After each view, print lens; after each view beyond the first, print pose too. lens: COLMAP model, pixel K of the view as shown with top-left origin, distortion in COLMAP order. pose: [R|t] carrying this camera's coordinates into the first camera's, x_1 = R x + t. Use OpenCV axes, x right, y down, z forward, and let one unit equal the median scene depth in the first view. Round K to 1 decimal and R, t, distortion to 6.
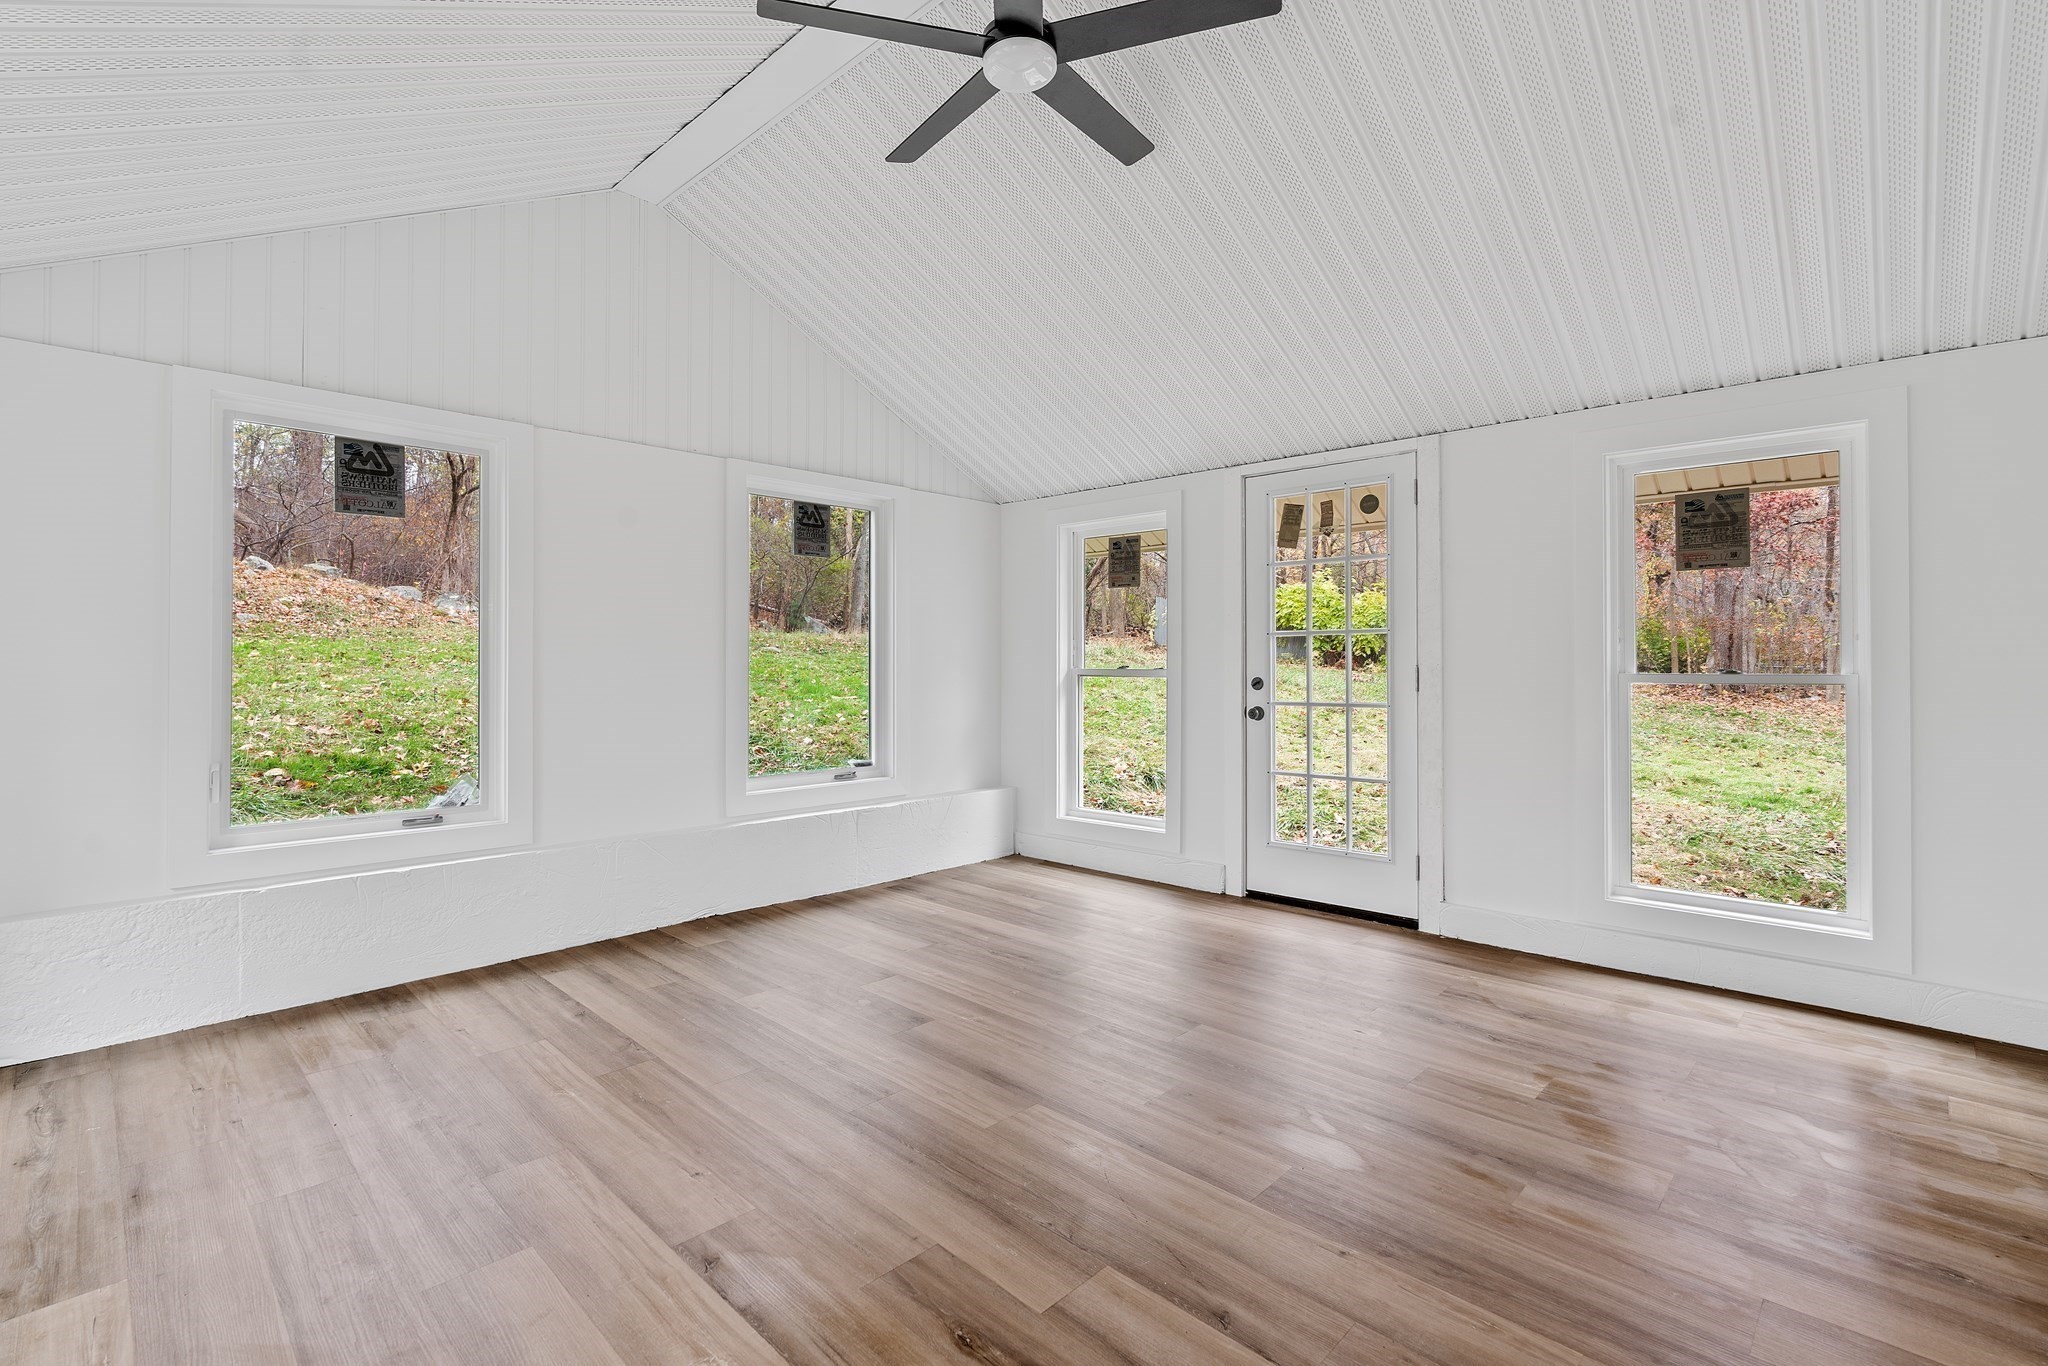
lens RADIAL K [[916.0, 0, 1018.3], [0, 916.0, 651.2], [0, 0, 1]] dist [-0.009136, 0.002109]
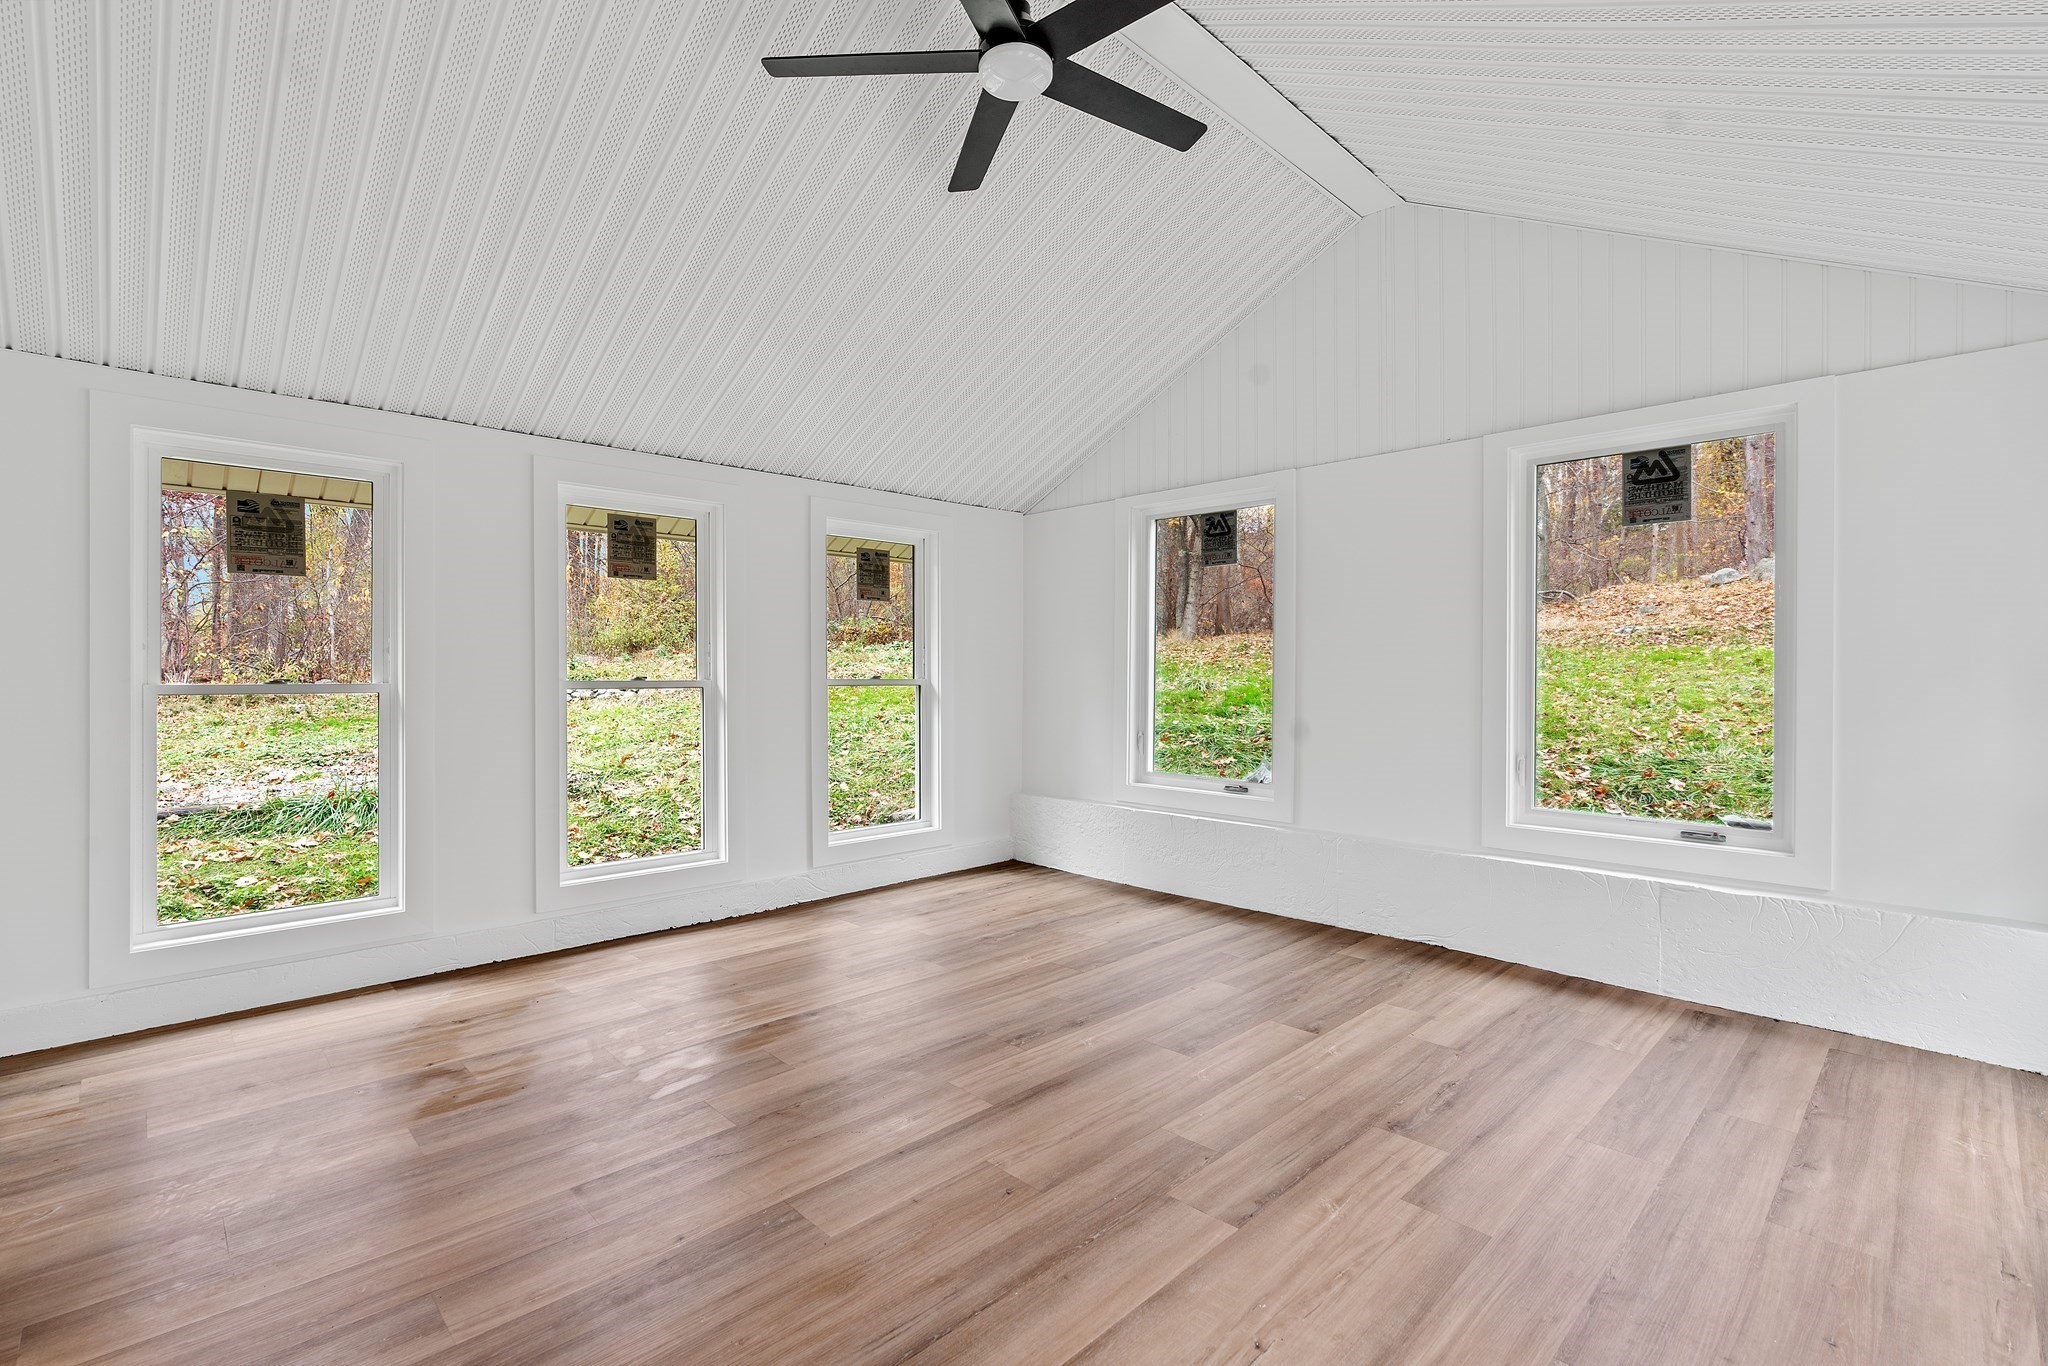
lens RADIAL K [[914.6, 0, 1024.0], [0, 914.6, 683.0], [0, 0, 1]] dist [-0.016179, 0.000175]
pose [[-0.030173, 0.006925, -0.999521, 0.710889], [0.018353, 0.999811, 0.006373, 0.017178], [0.999376, -0.018152, -0.030294, 0.752626]]
